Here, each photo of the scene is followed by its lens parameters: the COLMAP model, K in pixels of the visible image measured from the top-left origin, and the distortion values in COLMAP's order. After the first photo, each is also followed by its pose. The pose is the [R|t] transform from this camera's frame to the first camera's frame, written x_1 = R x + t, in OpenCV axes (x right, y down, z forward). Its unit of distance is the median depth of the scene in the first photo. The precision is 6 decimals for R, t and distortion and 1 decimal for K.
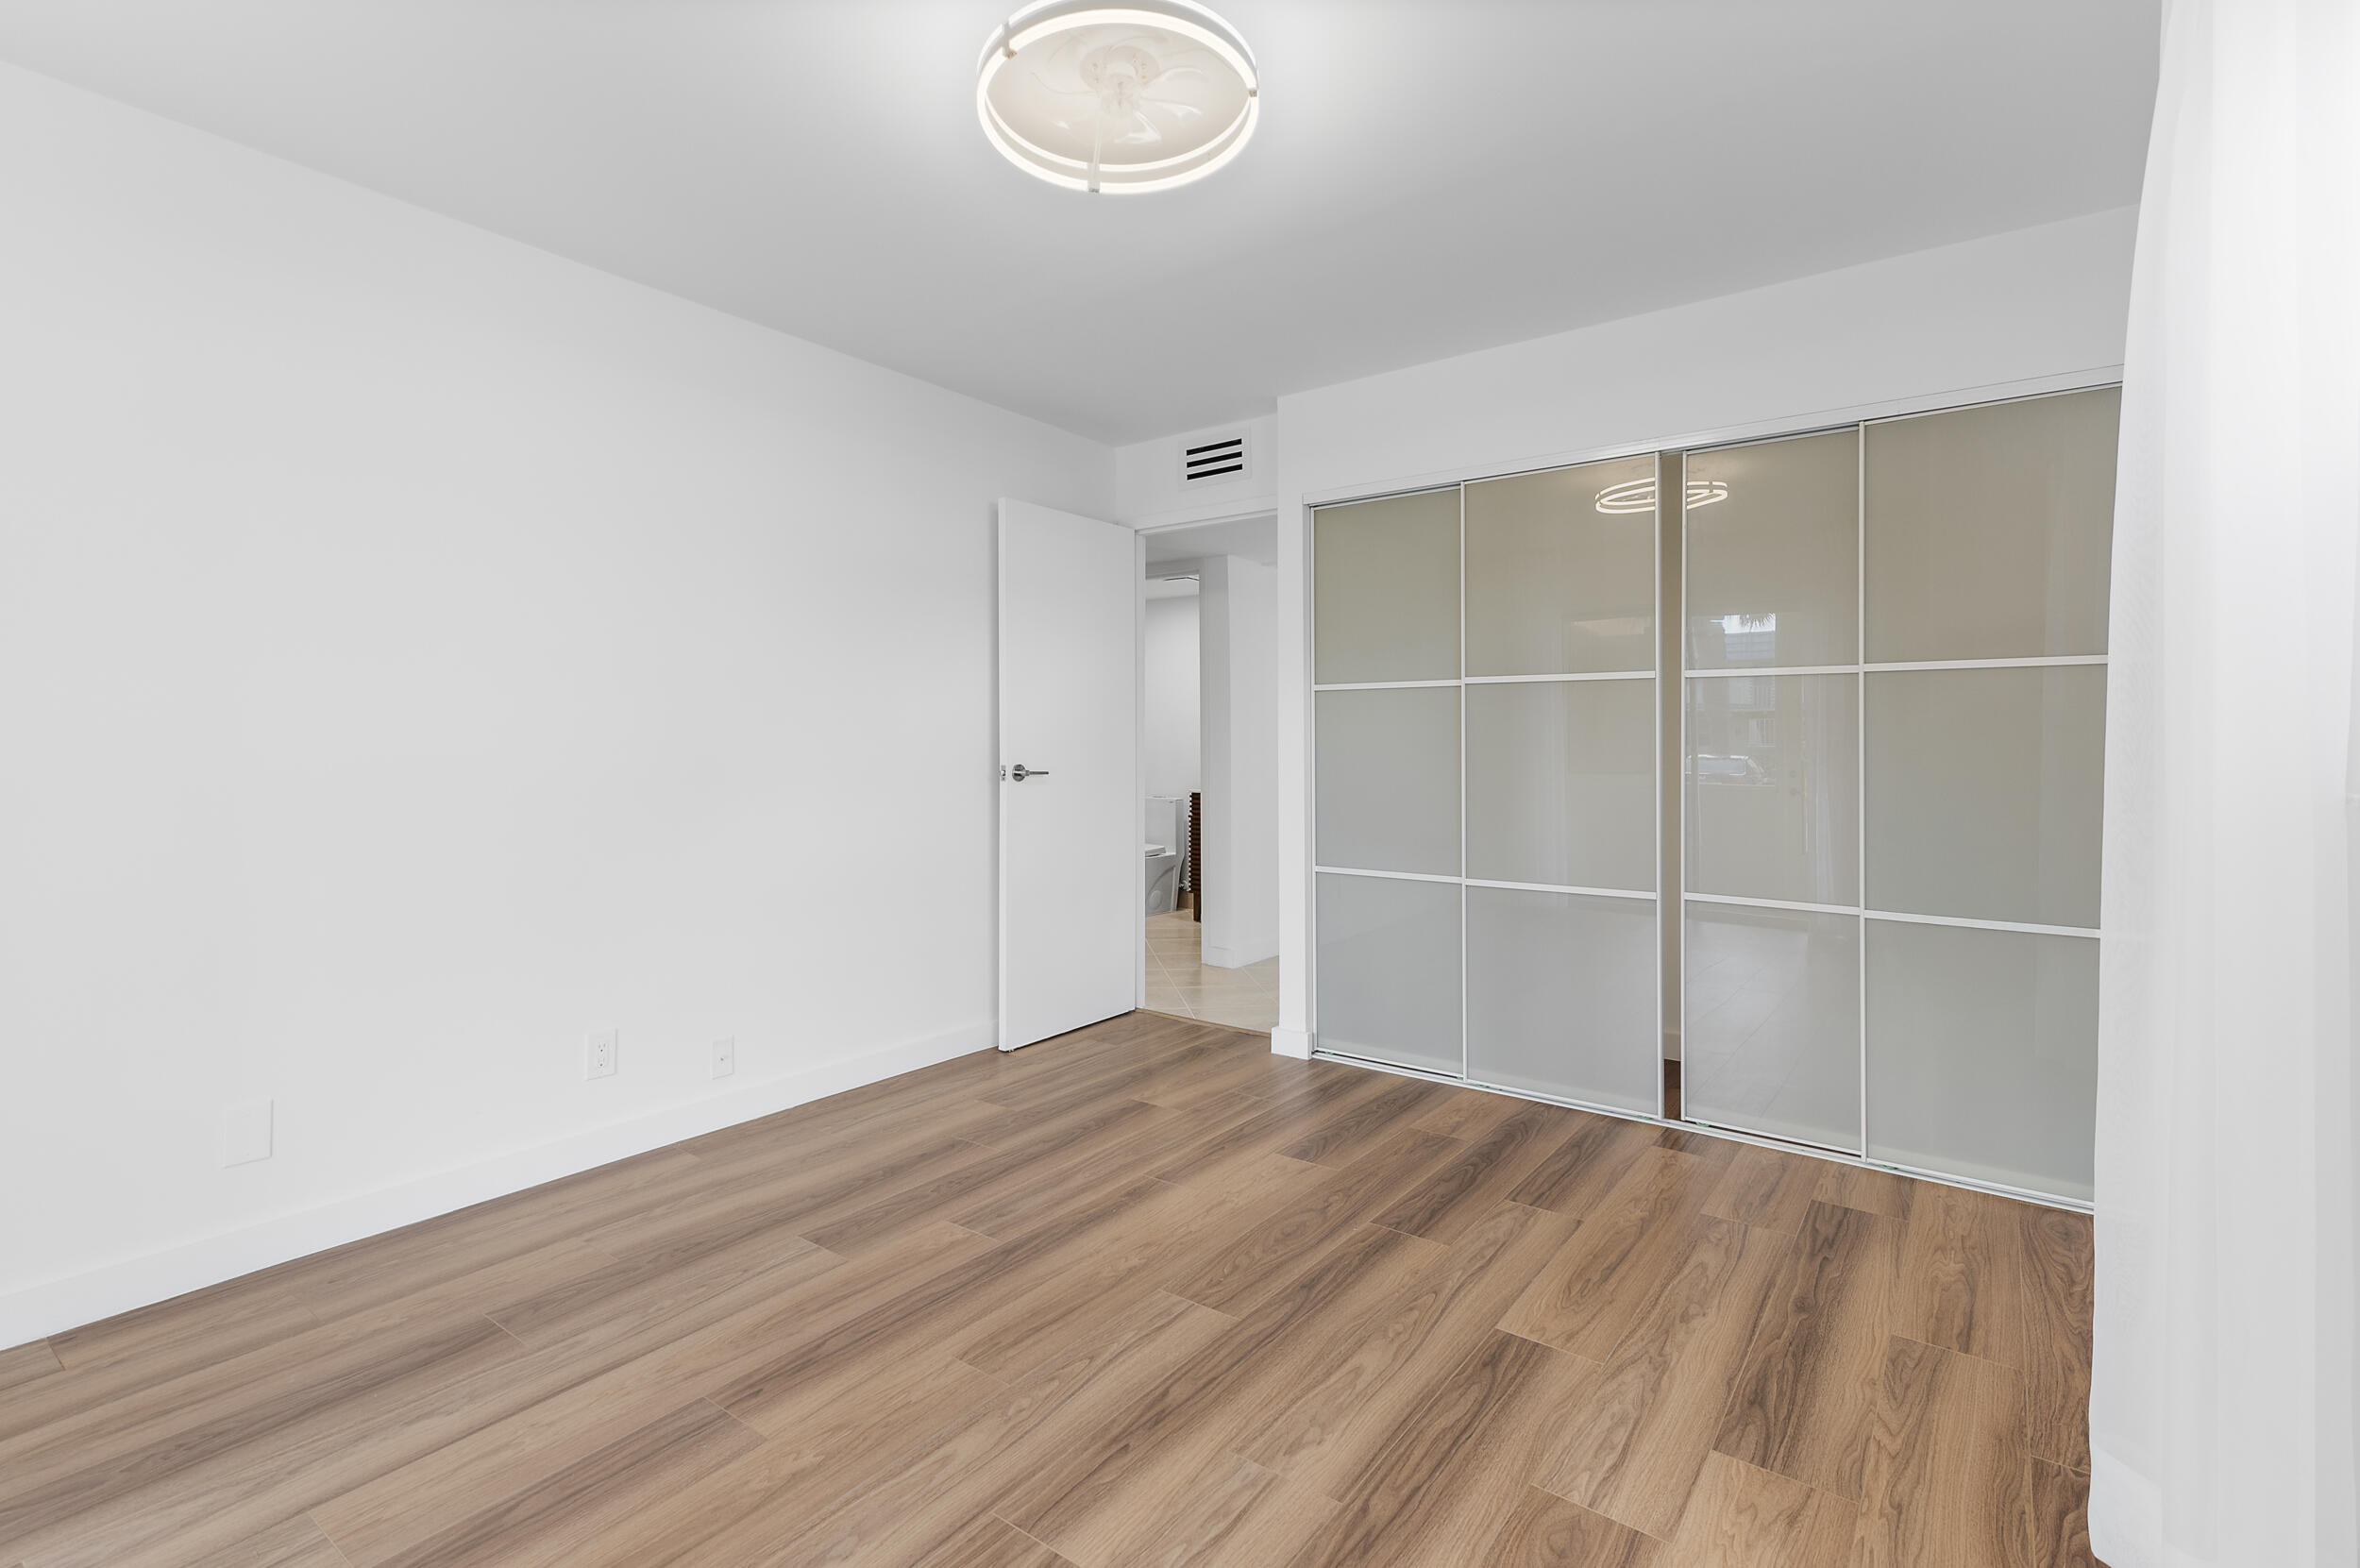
lens RADIAL K [[1082.9, 0, 1178.7], [0, 1082.9, 772.6], [0, 0, 1]] dist [-0.000741, 0.000143]
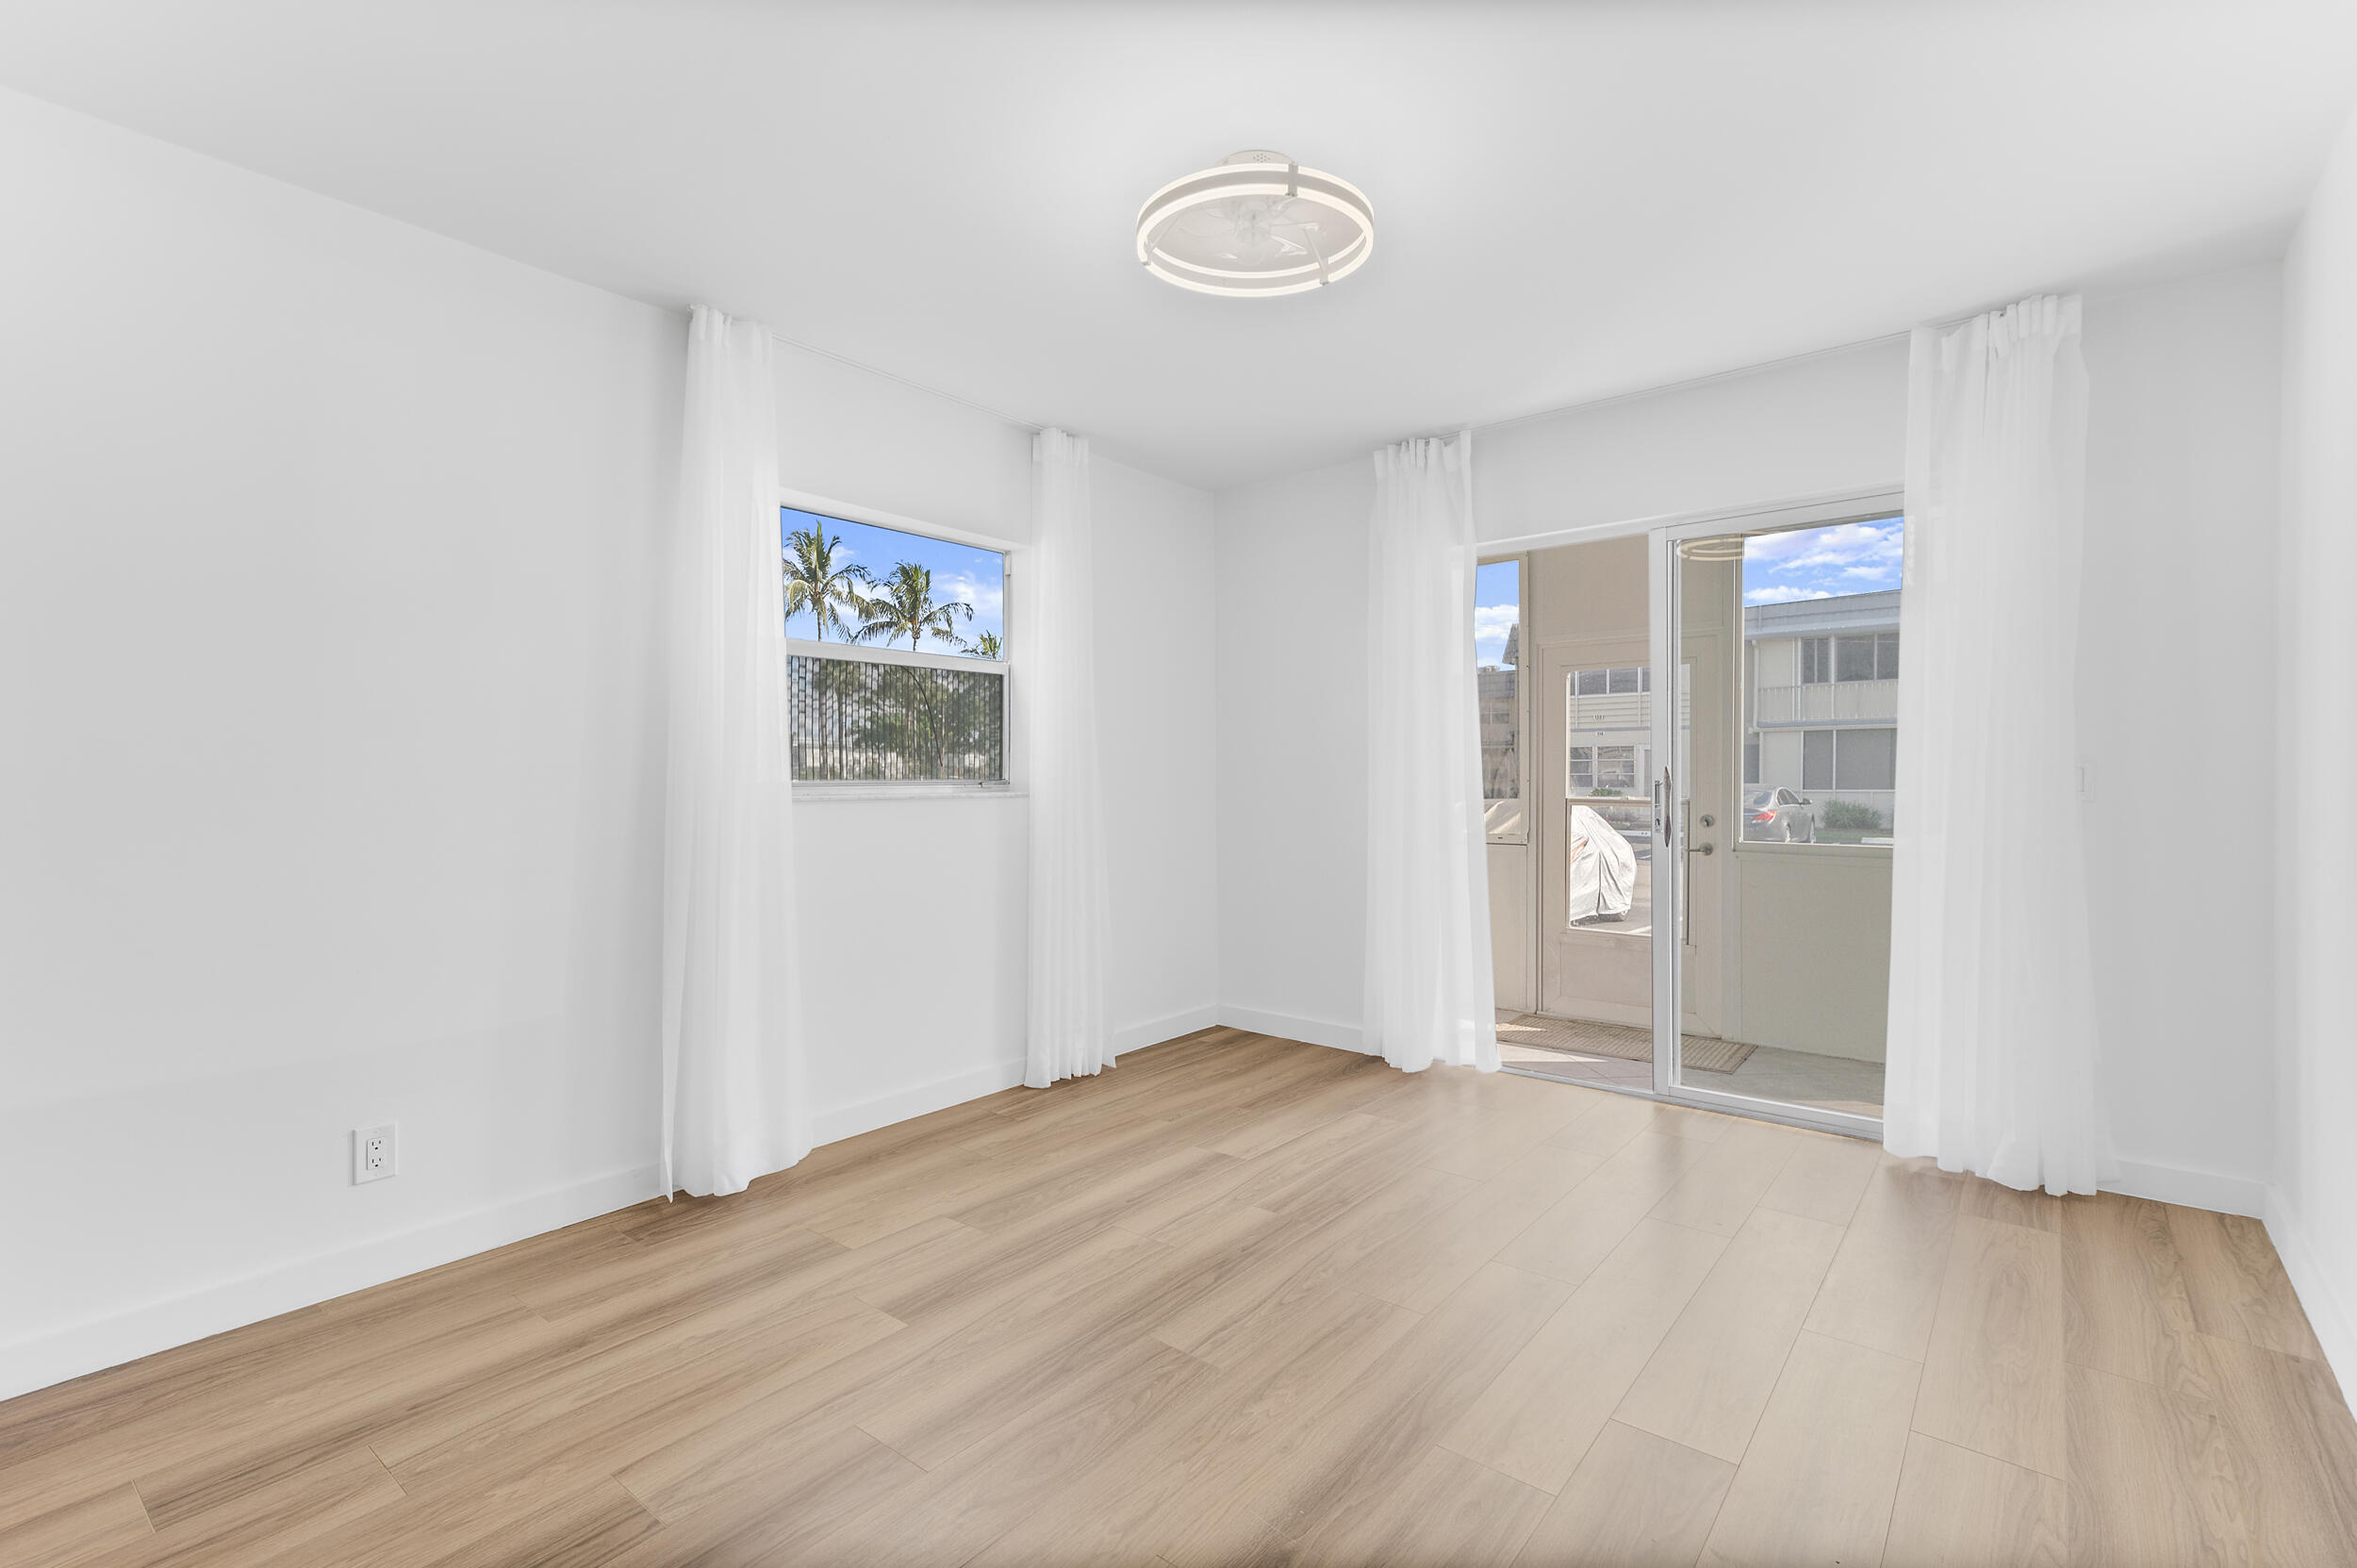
lens RADIAL K [[1081.6, 0, 1179.6], [0, 1081.6, 778.5], [0, 0, 1]] dist [-0.000741, 0.000143]
pose [[-0.999263, 0.002029, 0.038324, -0.016347], [0.003173, 0.999551, 0.029791, -0.057604], [-0.038247, 0.029891, -0.998821, 2.048782]]
